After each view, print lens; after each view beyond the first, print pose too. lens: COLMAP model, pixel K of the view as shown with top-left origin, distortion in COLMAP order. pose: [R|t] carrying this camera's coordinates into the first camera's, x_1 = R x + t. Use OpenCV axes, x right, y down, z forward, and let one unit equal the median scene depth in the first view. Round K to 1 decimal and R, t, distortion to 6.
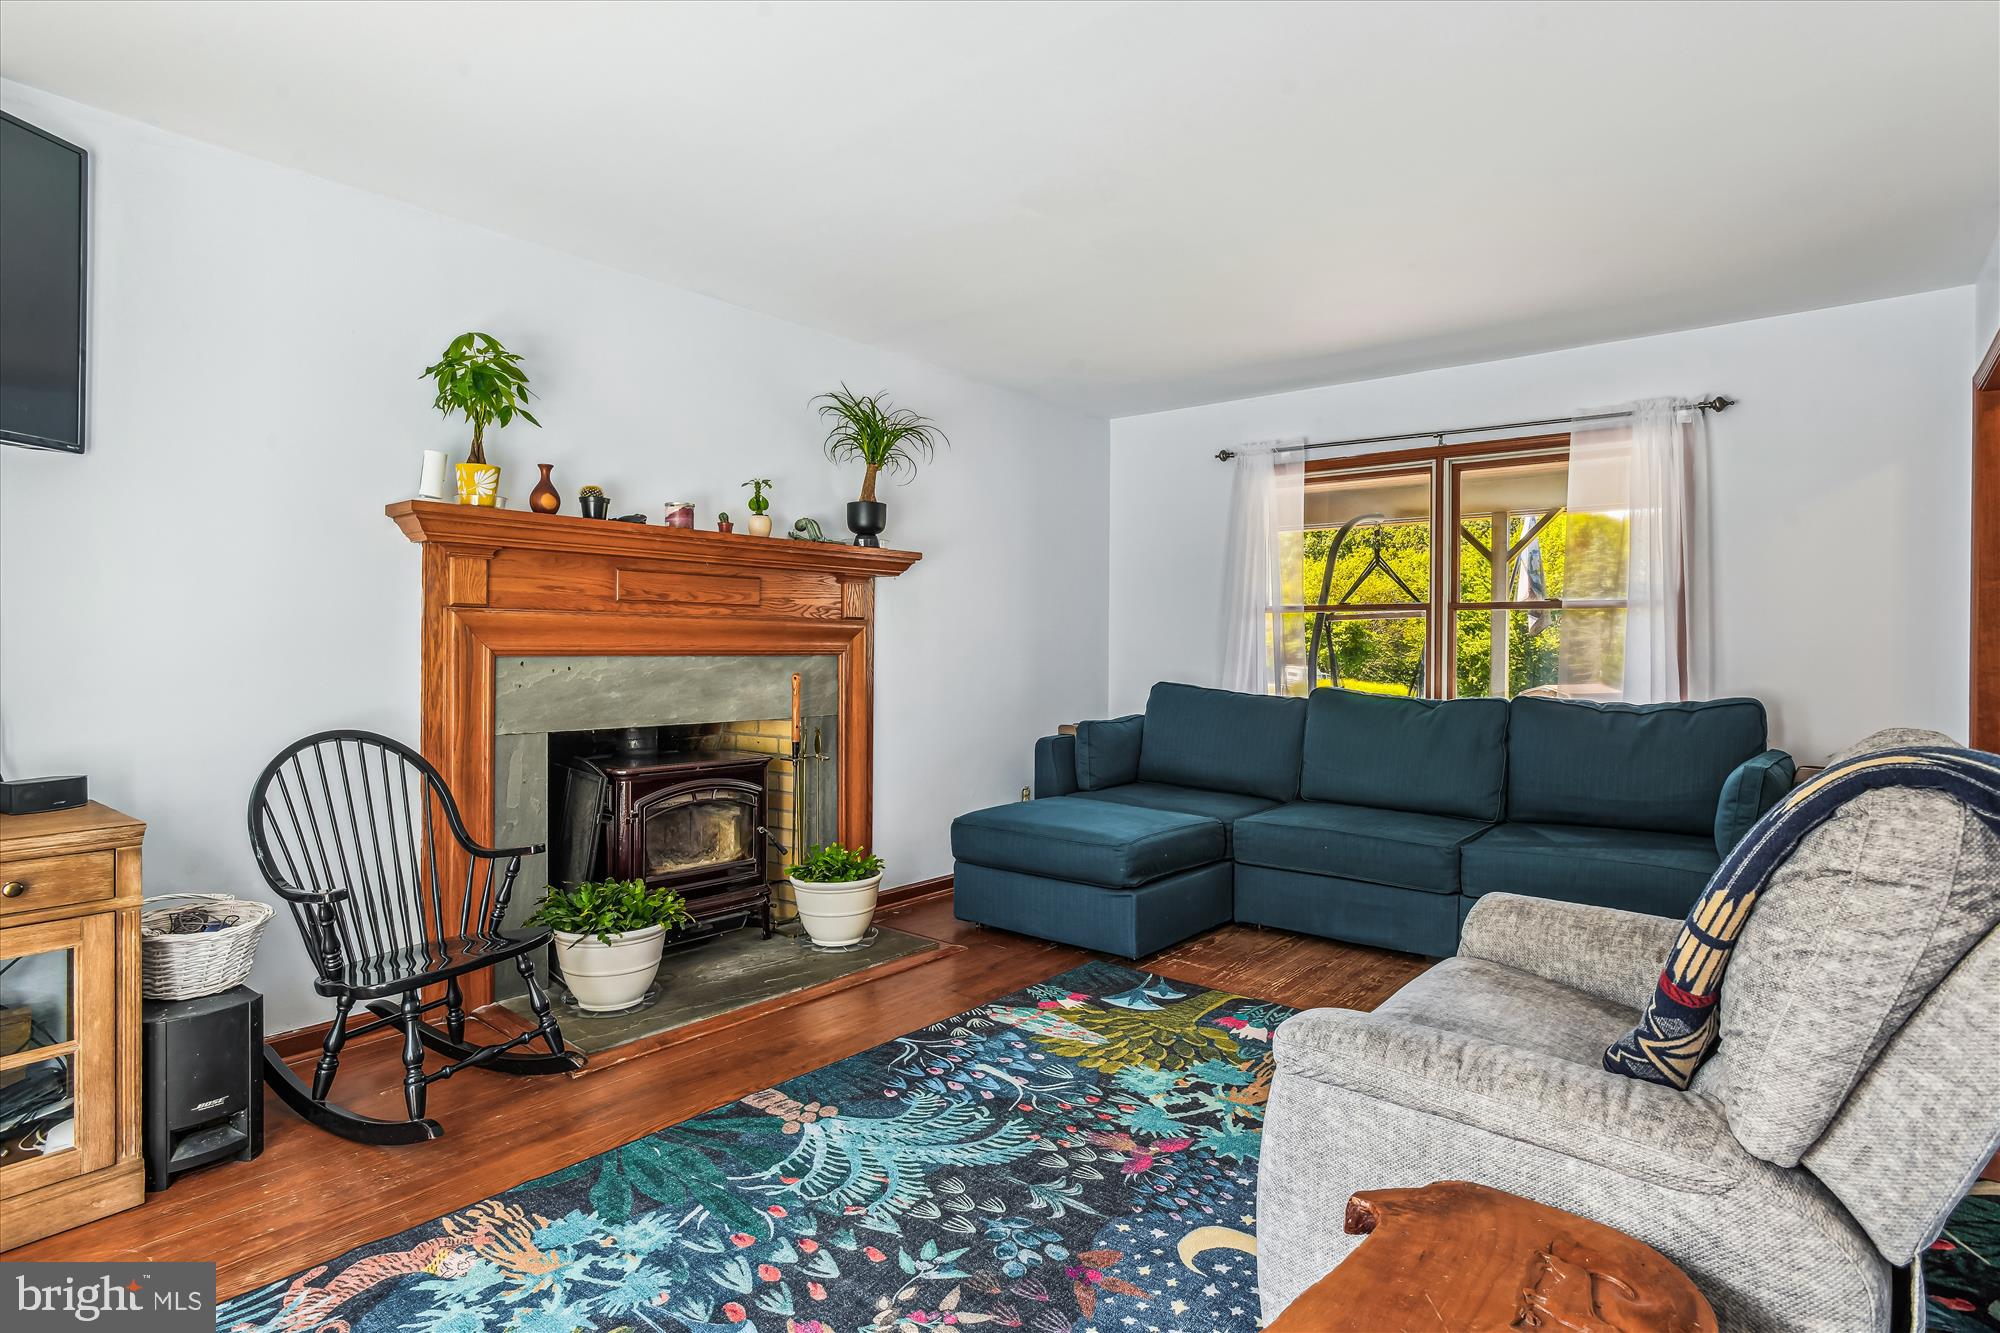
lens RADIAL K [[1039.4, 0, 992.9], [0, 1039.4, 659.6], [0, 0, 1]] dist [-0.060088, 0.034597]
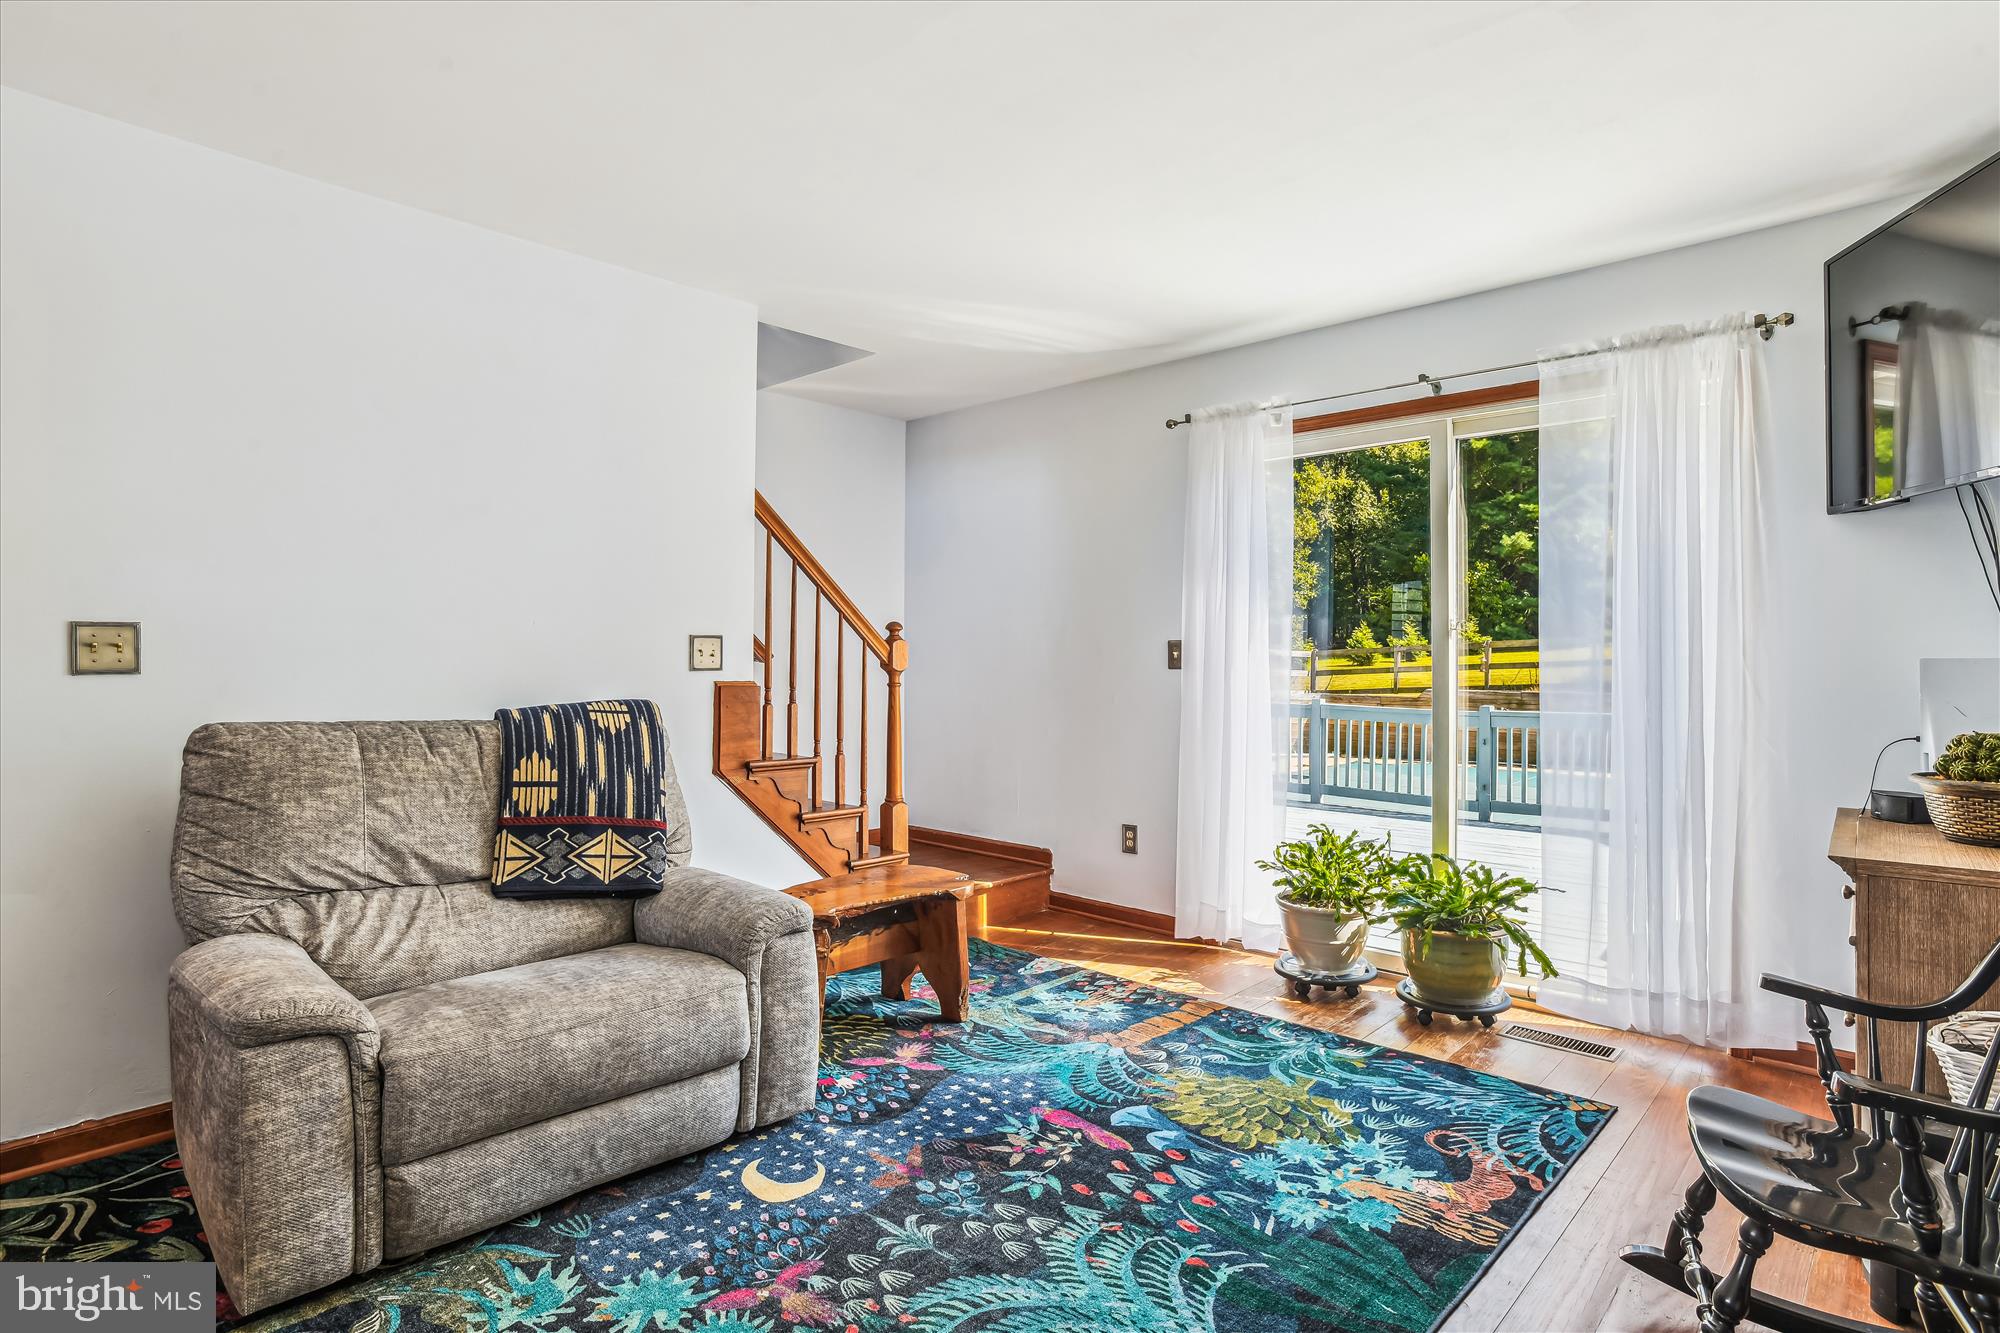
lens RADIAL K [[1030.9, 0, 1021.0], [0, 1030.9, 661.6], [0, 0, 1]] dist [-0.058250, 0.034700]
pose [[-0.999359, -0.014787, 0.032613, -0.057221], [-0.014186, 0.999727, 0.018568, -0.029887], [-0.032879, 0.018094, -0.999296, 1.642971]]
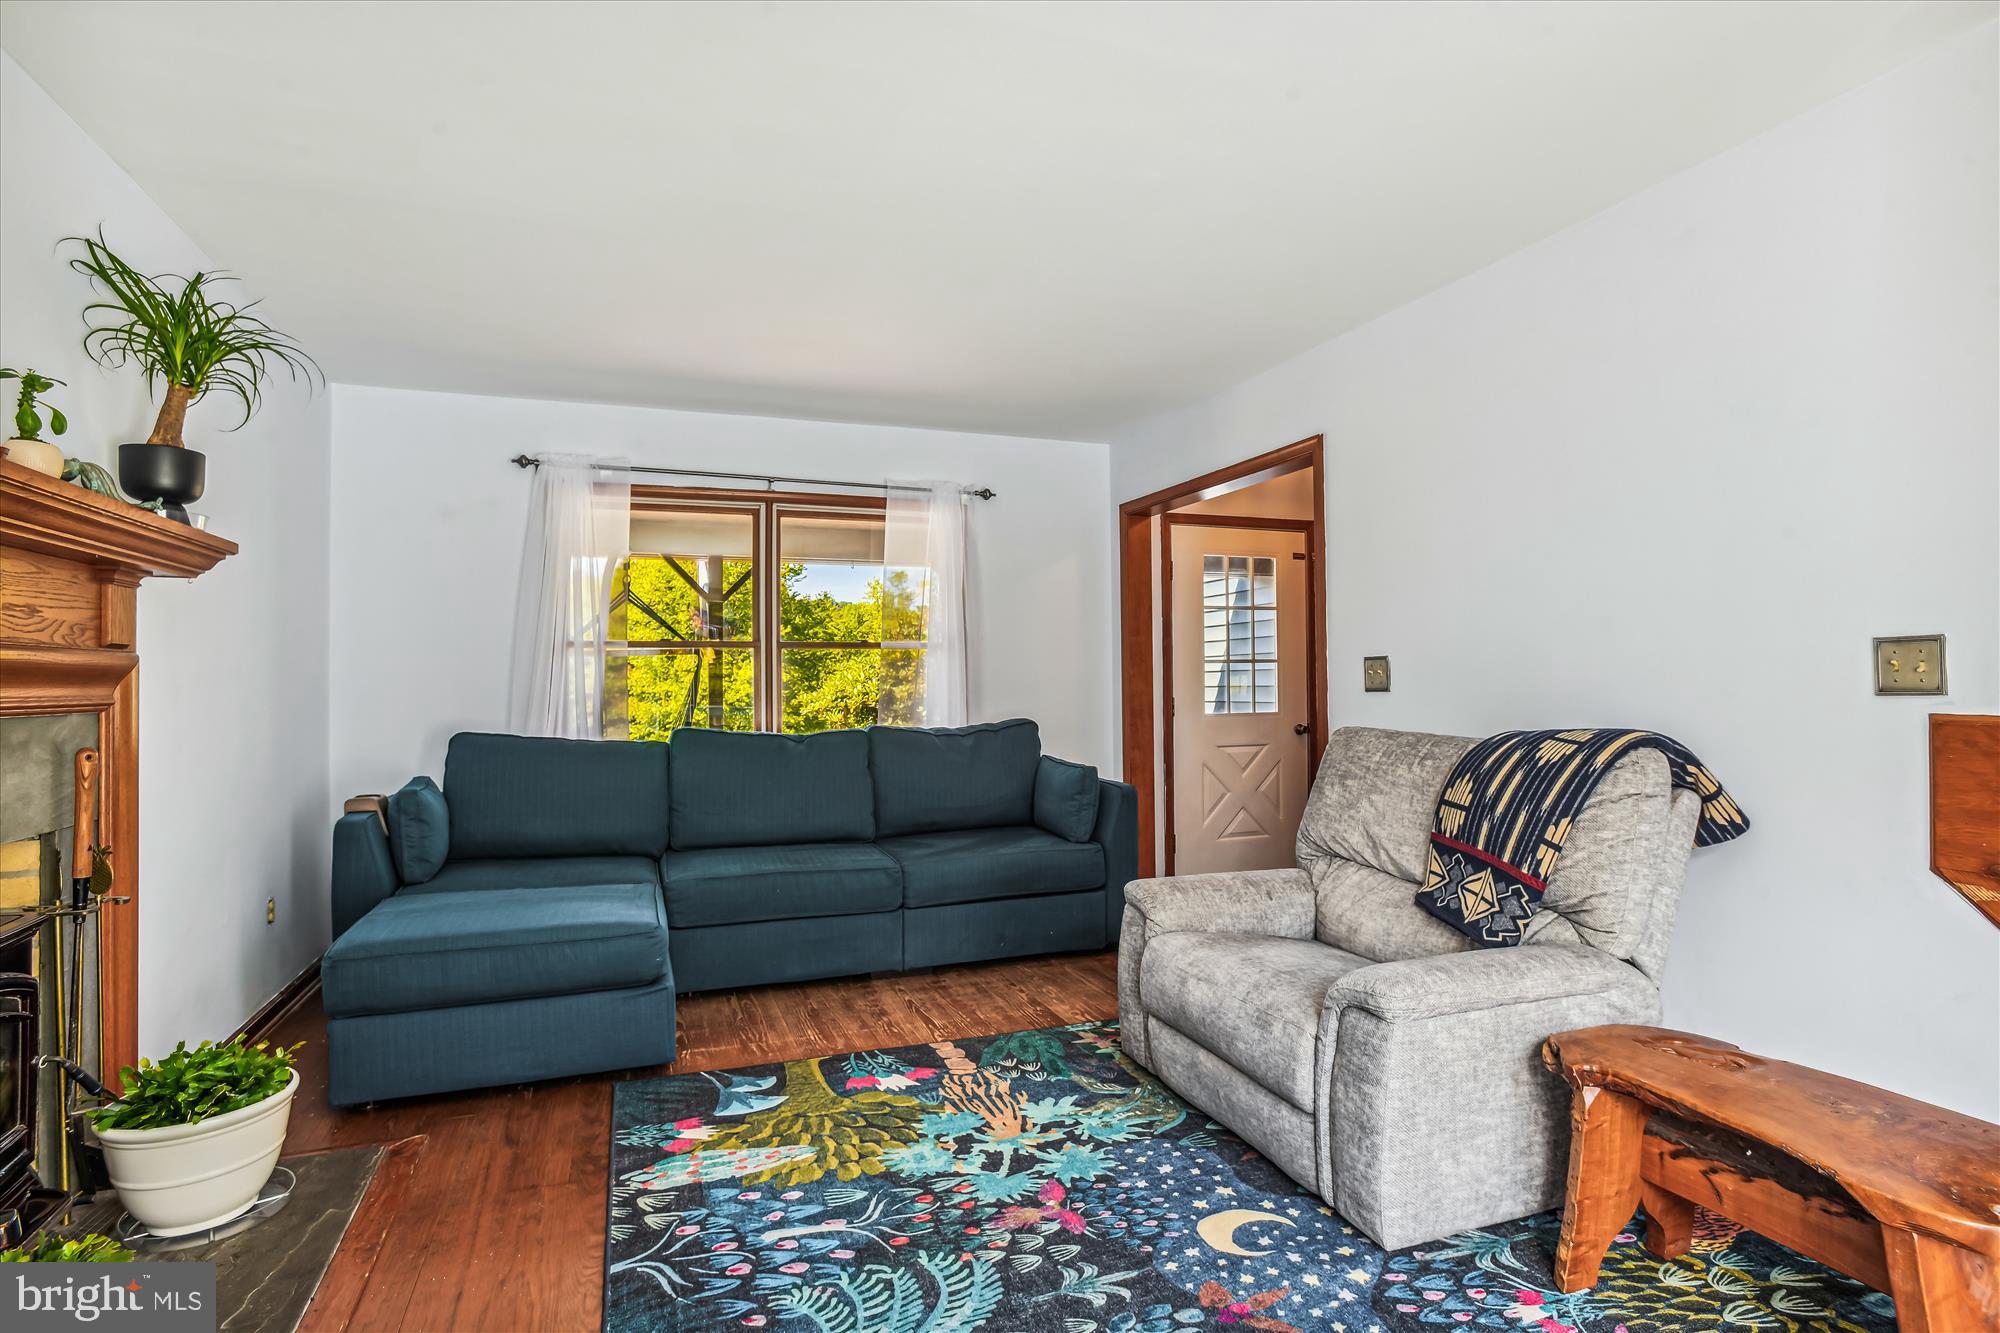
lens RADIAL K [[1030.9, 0, 1021.0], [0, 1030.9, 661.6], [0, 0, 1]] dist [-0.058250, 0.034700]
pose [[0.471562, 0.005435, 0.881816, -0.655245], [0.023156, 0.999560, -0.018544, -0.016011], [-0.881529, 0.029164, 0.471228, 0.517584]]
